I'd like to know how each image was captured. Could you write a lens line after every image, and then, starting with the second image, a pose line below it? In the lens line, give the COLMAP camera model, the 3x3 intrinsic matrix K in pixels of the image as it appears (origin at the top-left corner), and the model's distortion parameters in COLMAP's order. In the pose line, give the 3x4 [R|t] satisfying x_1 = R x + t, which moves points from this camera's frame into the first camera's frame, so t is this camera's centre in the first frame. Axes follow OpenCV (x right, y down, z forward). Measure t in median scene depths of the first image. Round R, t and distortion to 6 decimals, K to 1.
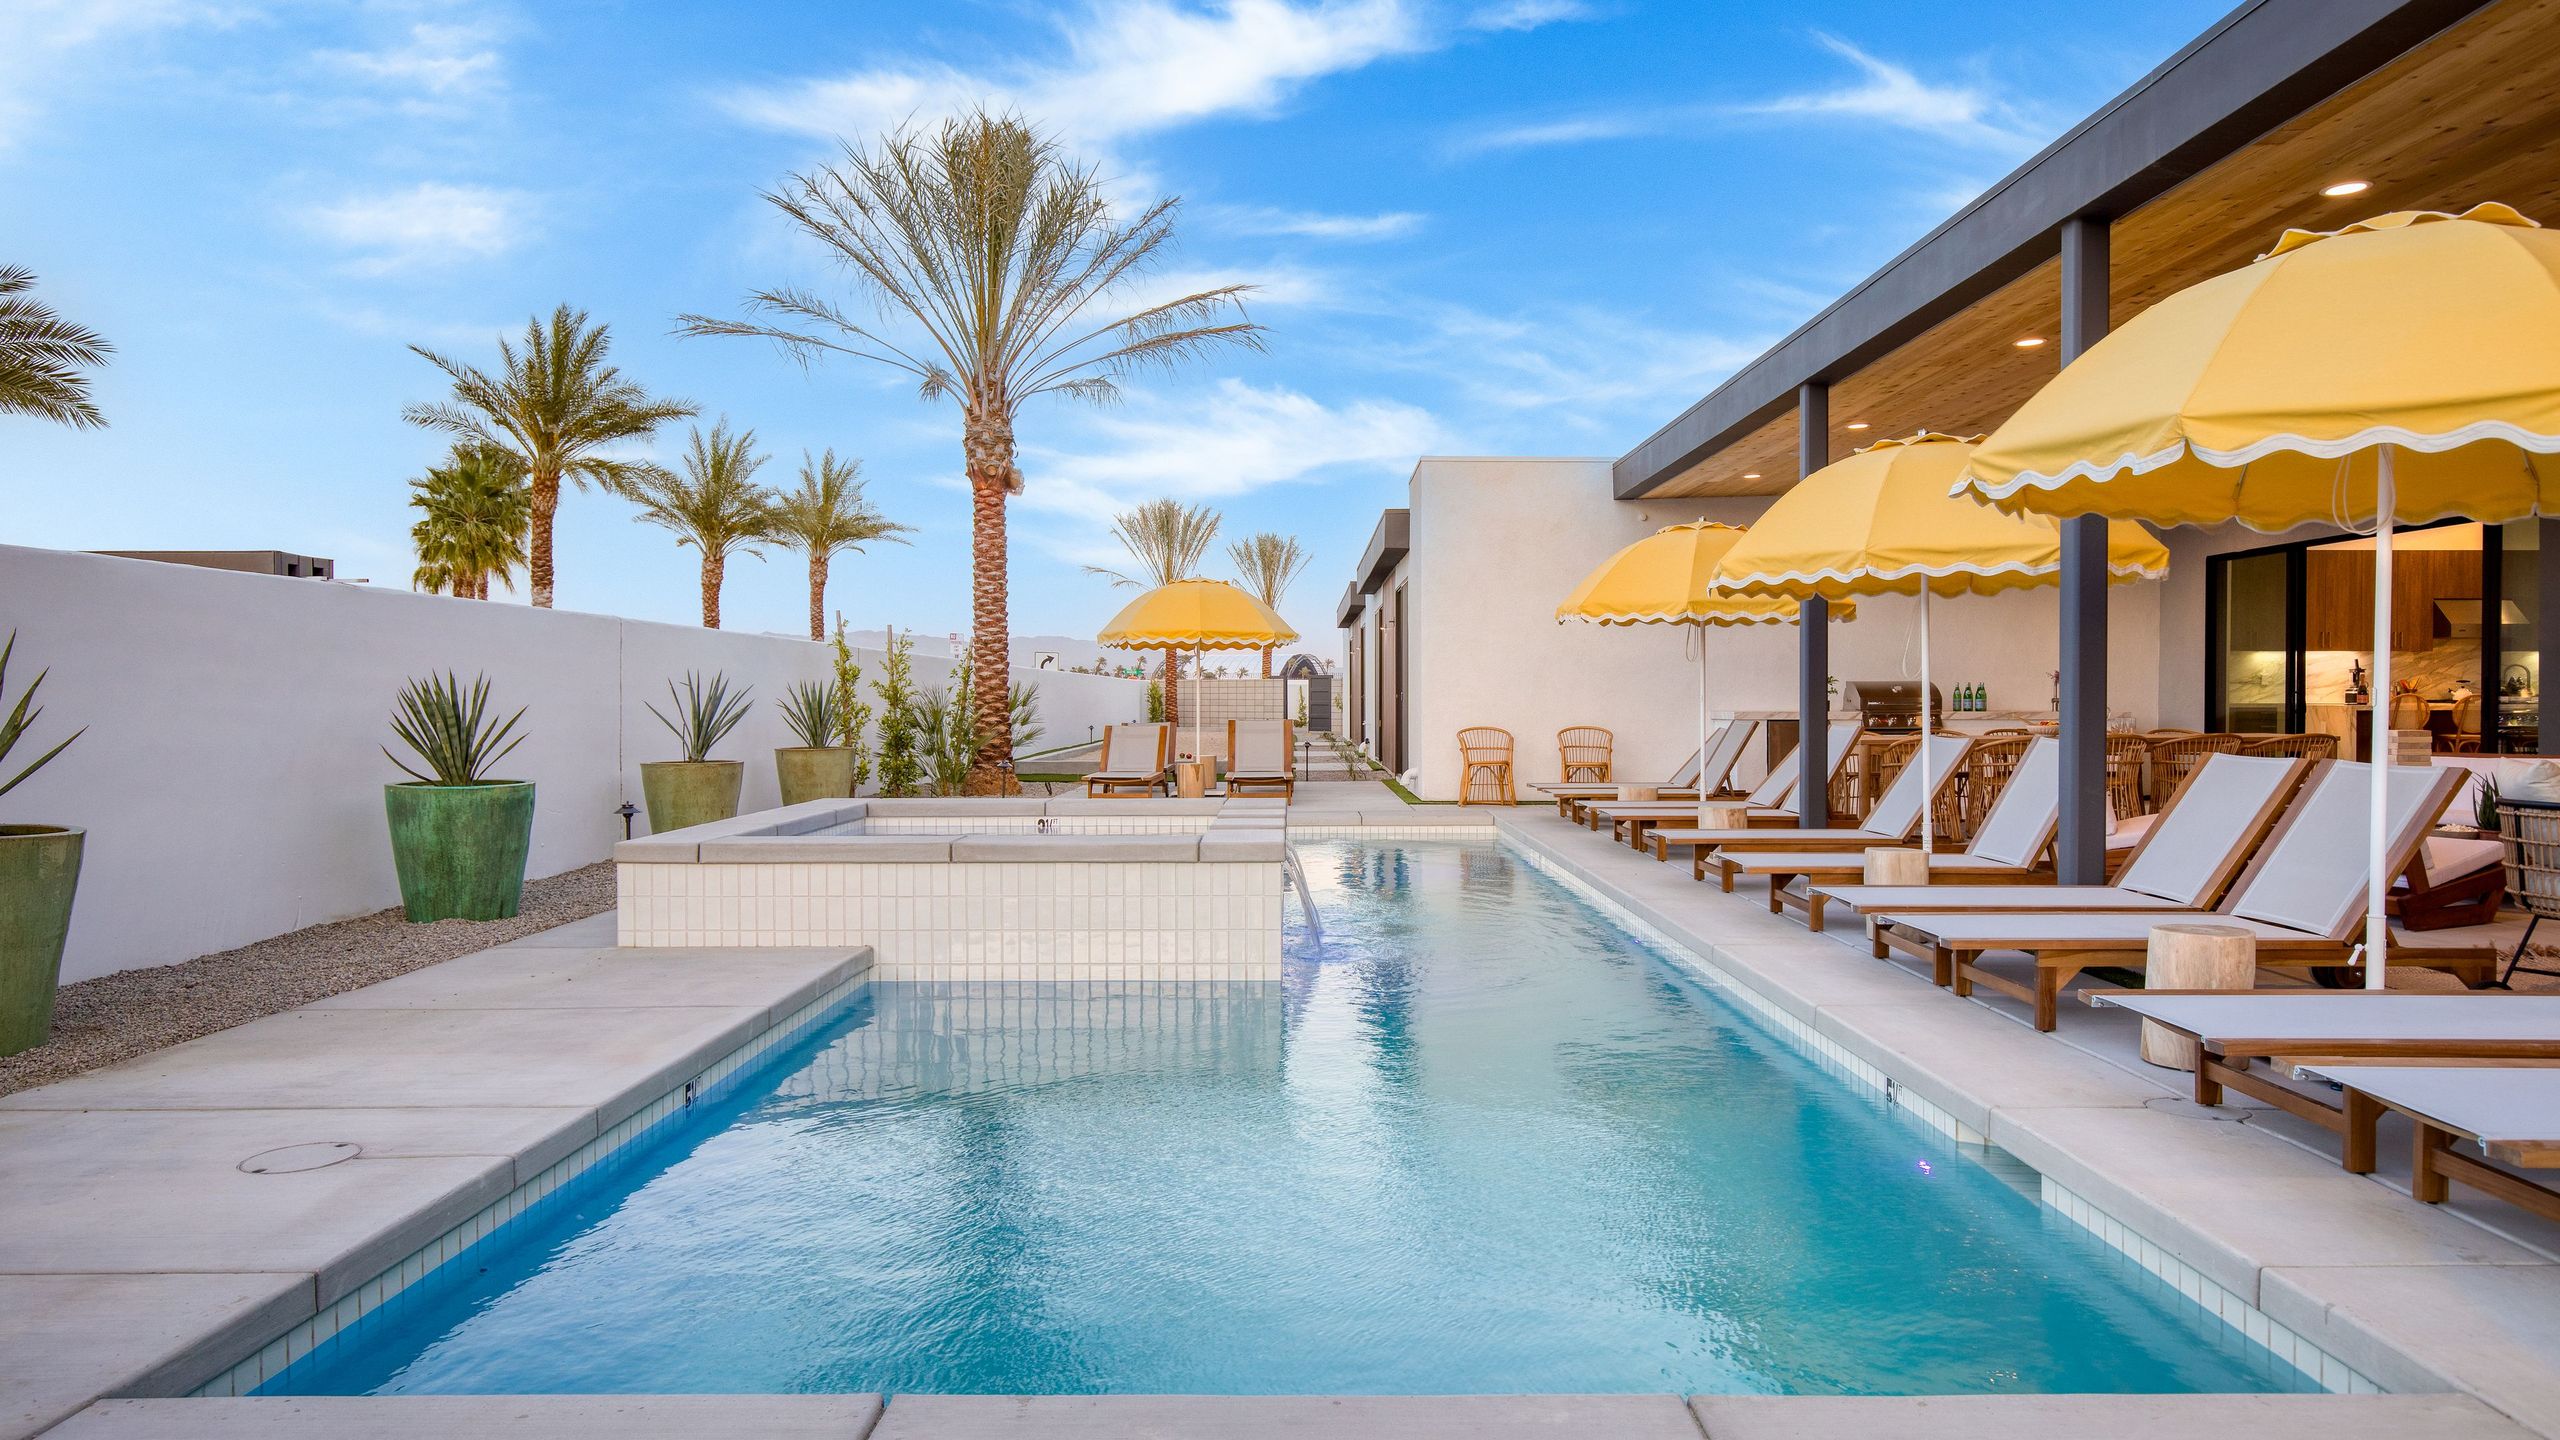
lens RADIAL K [[1559.4, 0, 1280.0], [0, 1559.4, 720.0], [0, 0, 1]] dist [0.004144, 0.001943]
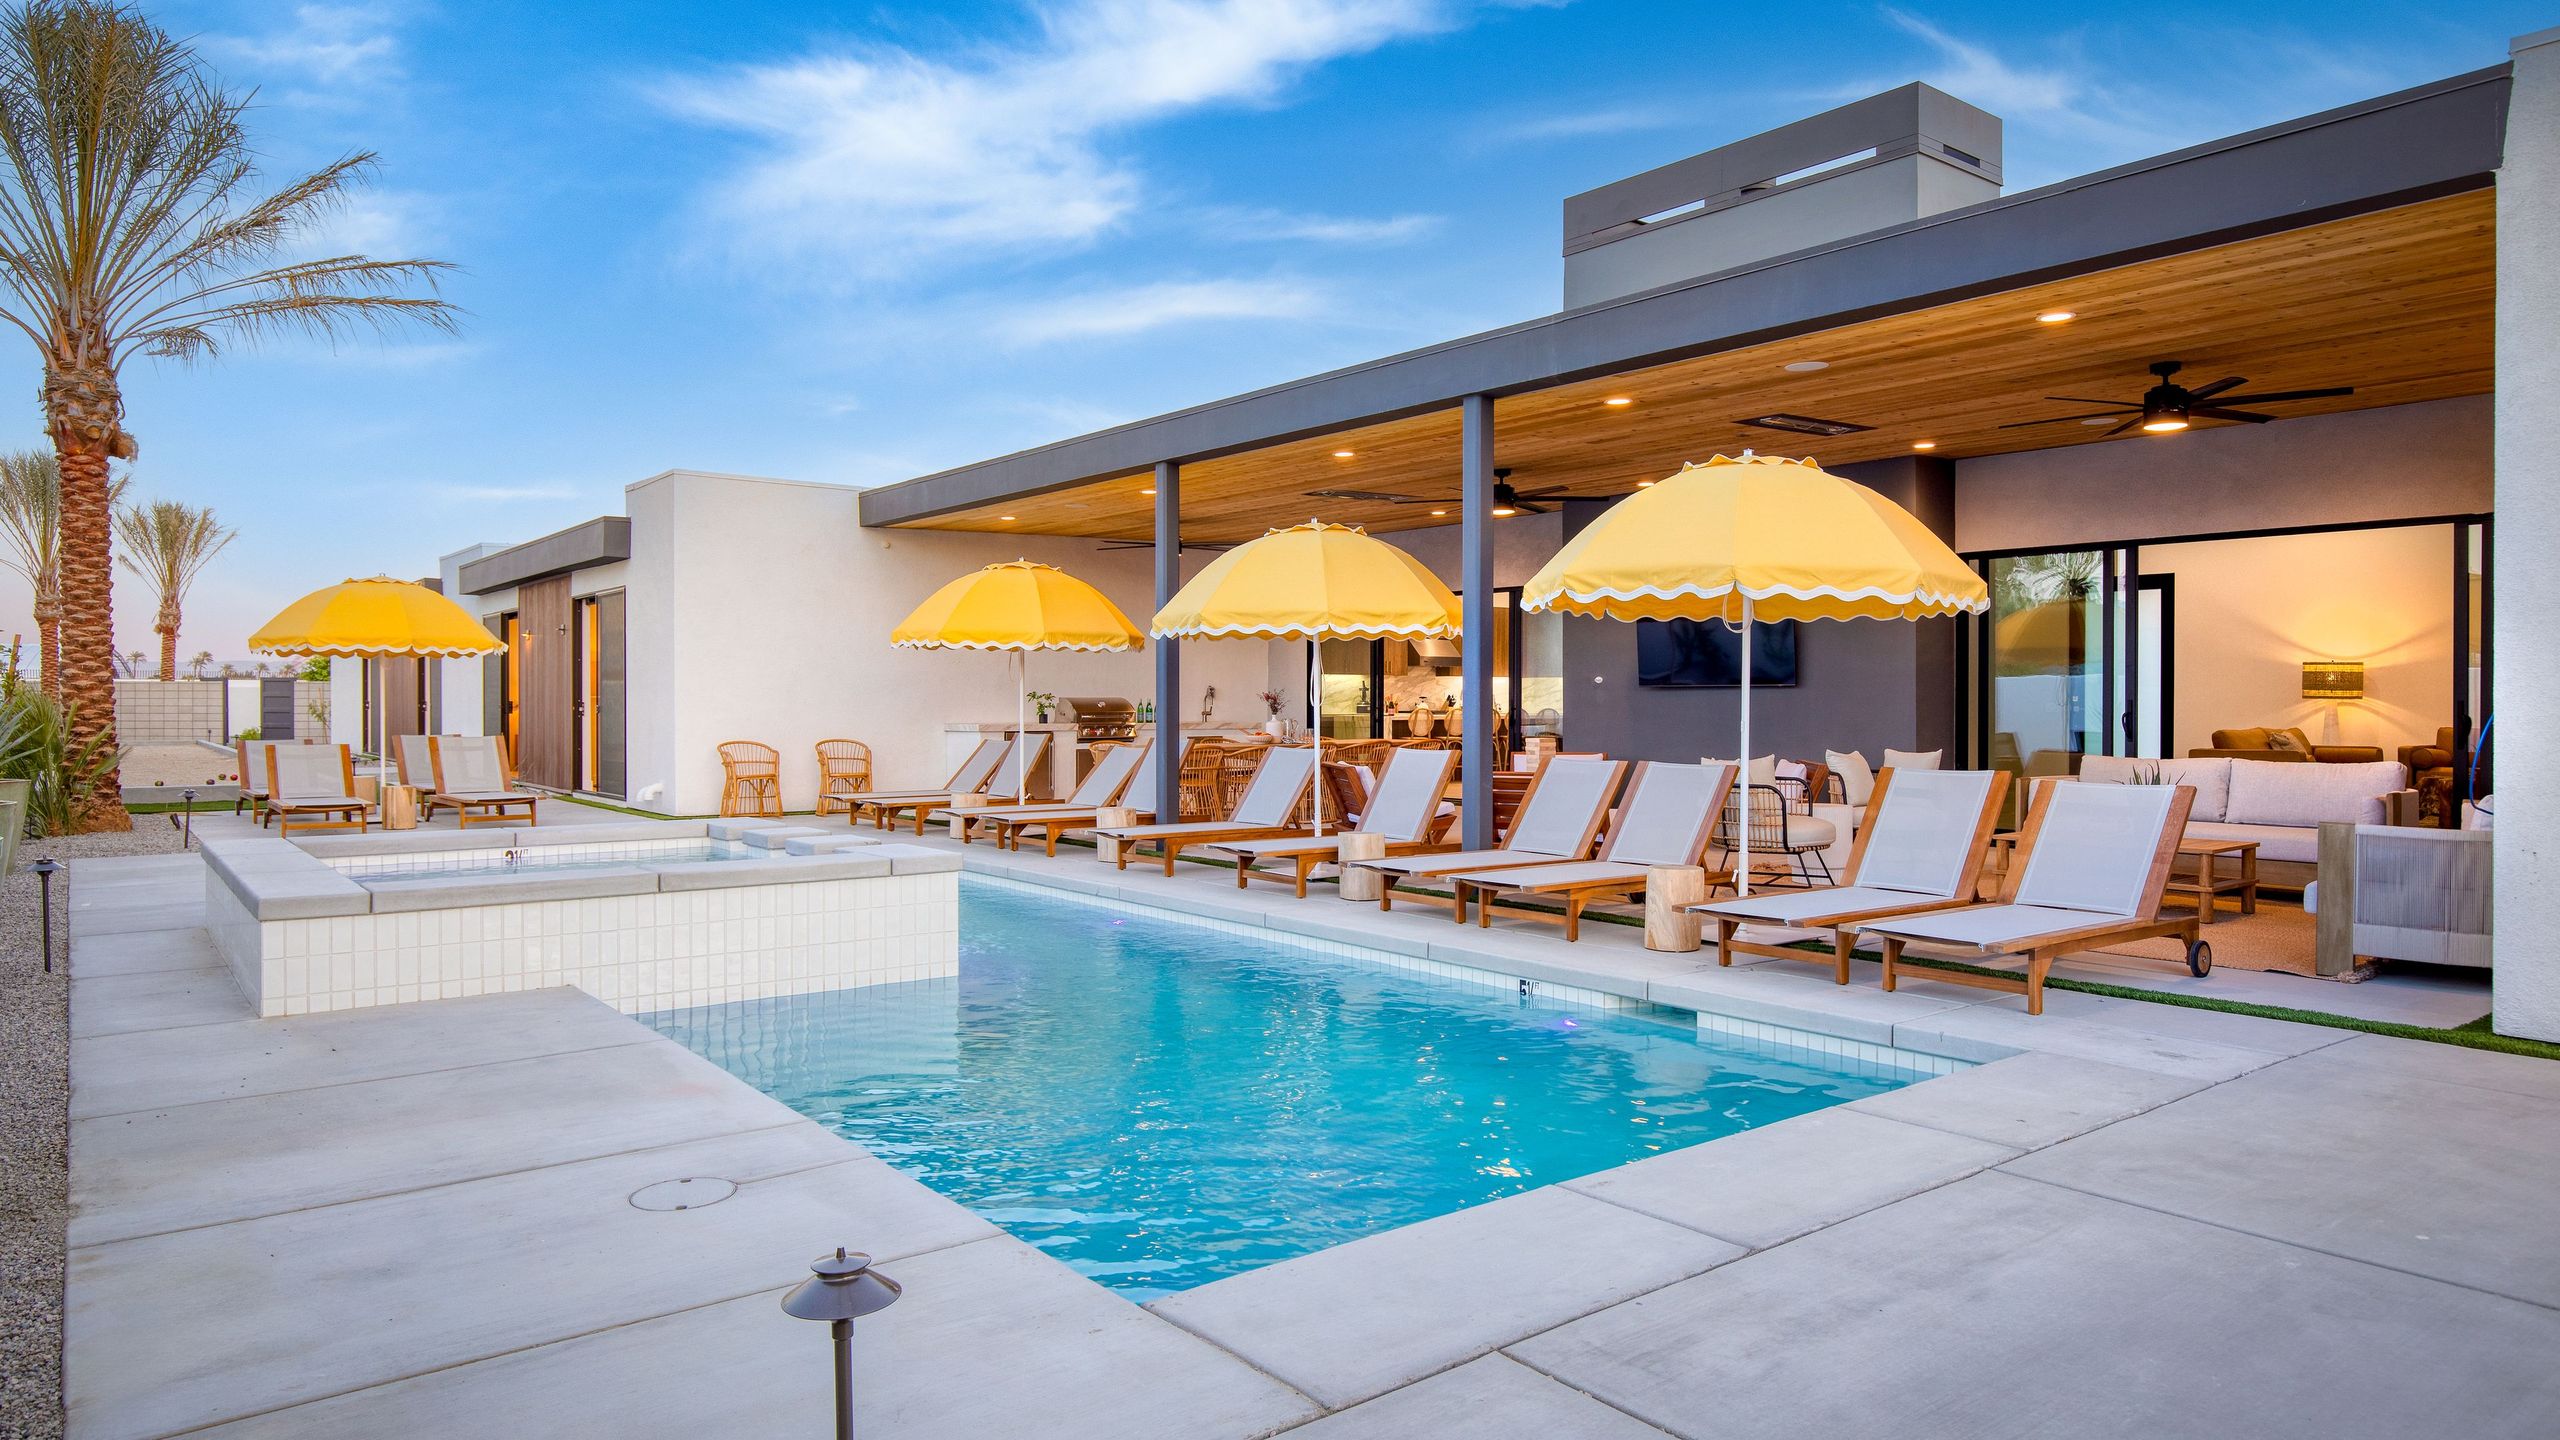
lens RADIAL K [[1540.1, 0, 1280.0], [0, 1540.1, 720.0], [0, 0, 1]] dist [0.002435, 0.001140]
pose [[0.792502, -0.005935, 0.609841, -0.210204], [0.007184, 0.999974, 0.000395, -0.007243], [-0.609827, 0.004068, 0.792524, -0.012275]]
